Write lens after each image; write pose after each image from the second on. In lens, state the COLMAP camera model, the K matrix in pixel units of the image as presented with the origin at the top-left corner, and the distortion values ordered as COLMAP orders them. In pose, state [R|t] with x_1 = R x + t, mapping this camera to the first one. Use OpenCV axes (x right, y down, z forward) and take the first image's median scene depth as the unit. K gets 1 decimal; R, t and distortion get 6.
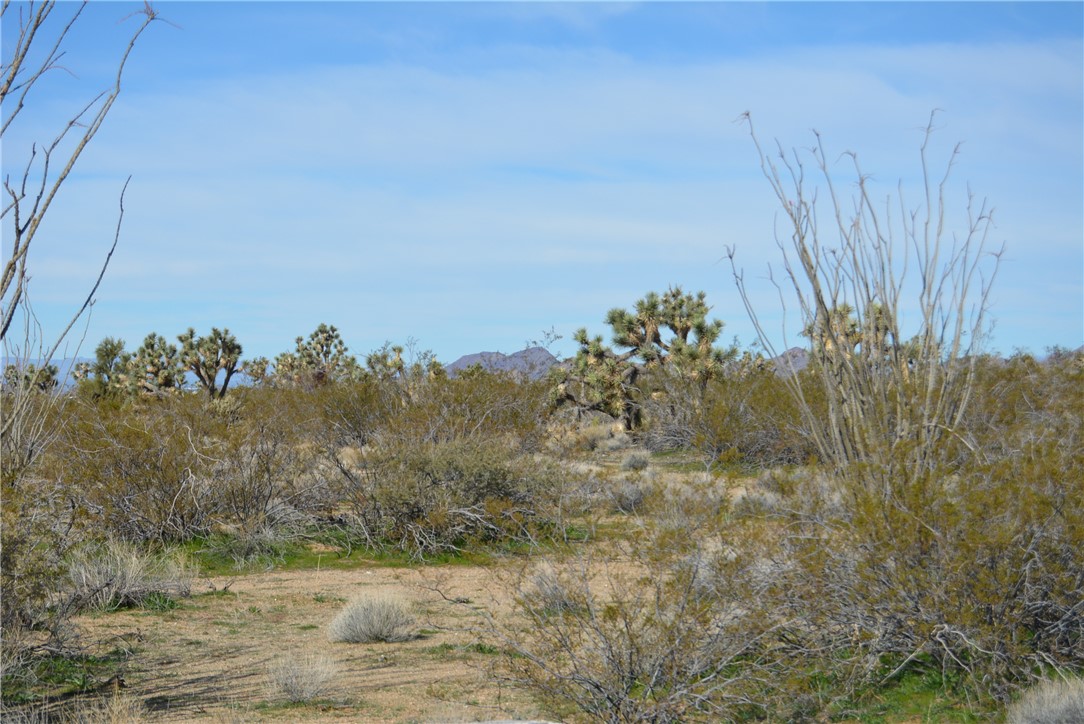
lens RADIAL K [[2551.8, 0, 541.9], [0, 2551.8, 362.0], [0, 0, 1]] dist [0.004571, 0.000000]
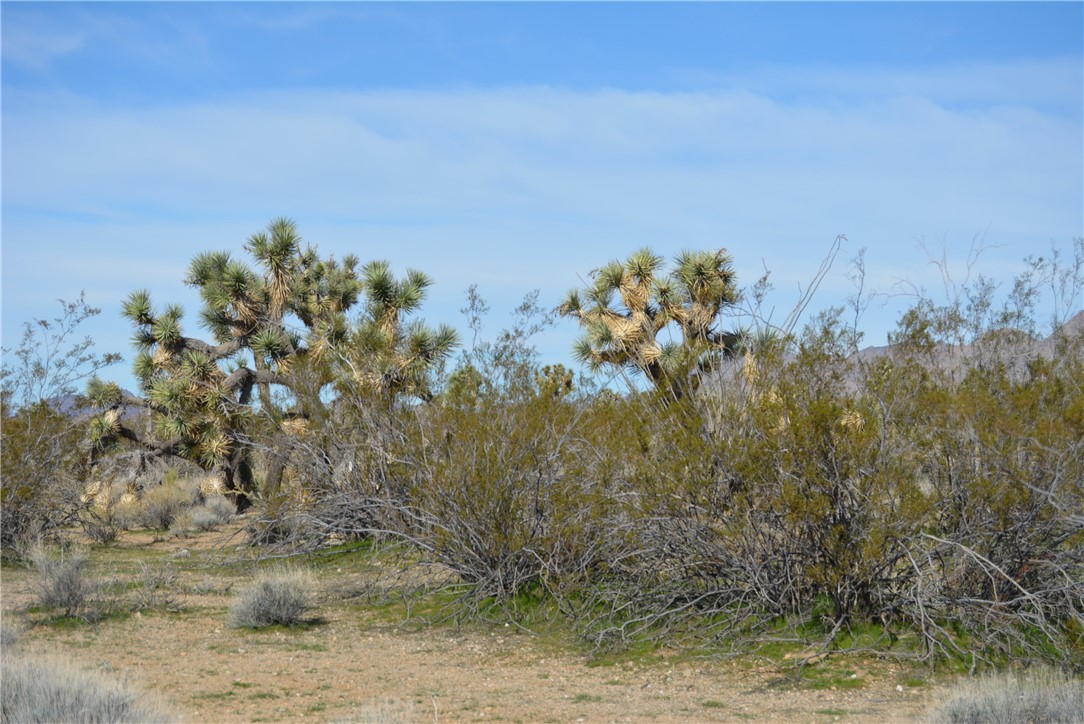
lens RADIAL K [[2551.8, 0, 540.9], [0, 2551.8, 363.4], [0, 0, 1]] dist [0.004571, 0.000000]
pose [[0.987043, -0.003187, 0.160422, 0.011584], [0.005716, 0.999866, -0.015311, 0.007791], [-0.160352, 0.016030, 0.986930, 0.444691]]
